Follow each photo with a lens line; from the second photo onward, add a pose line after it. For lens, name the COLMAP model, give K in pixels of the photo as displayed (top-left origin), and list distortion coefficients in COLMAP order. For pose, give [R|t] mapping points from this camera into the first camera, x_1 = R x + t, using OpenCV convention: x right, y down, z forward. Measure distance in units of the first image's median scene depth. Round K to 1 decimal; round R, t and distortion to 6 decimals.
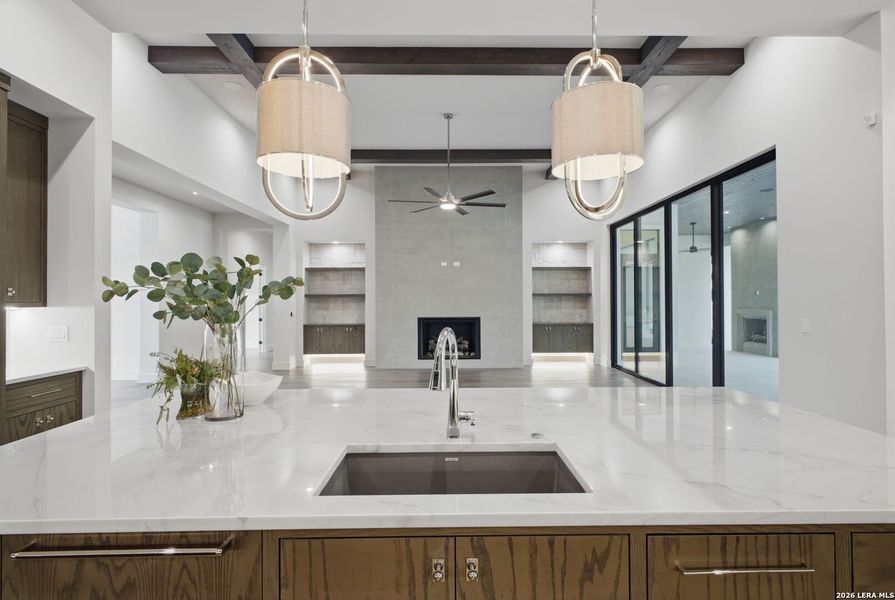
lens RADIAL K [[428.3, 0, 447.6], [0, 428.3, 298.7], [0, 0, 1]] dist [0.020011, 0.000063]
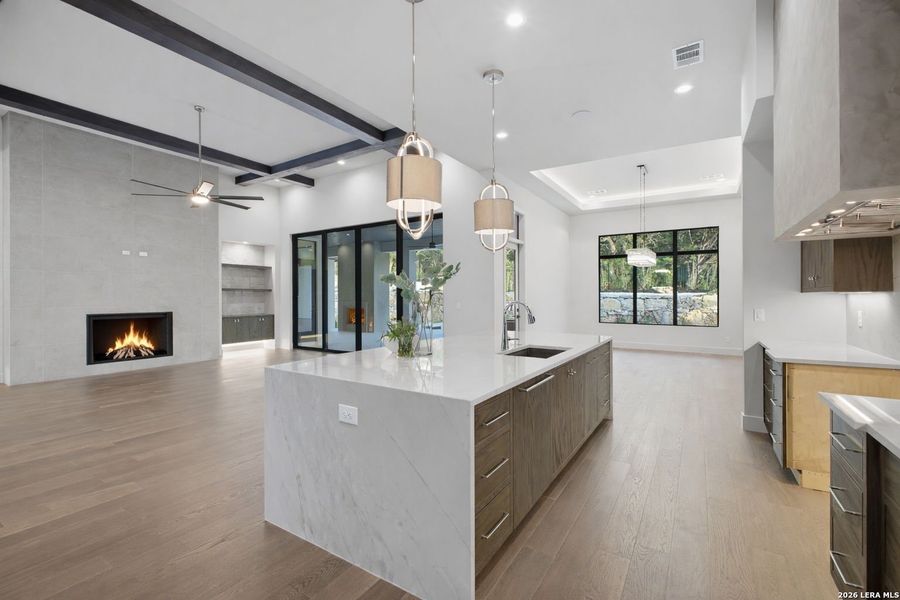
lens RADIAL K [[395.5, 0, 449.7], [0, 395.5, 297.9], [0, 0, 1]] dist [0.000724, 0.000494]
pose [[0.533388, -0.001558, 0.845869, -0.330331], [-0.006807, 0.999958, 0.006135, 0.001759], [-0.845843, -0.009030, 0.533355, 0.001707]]
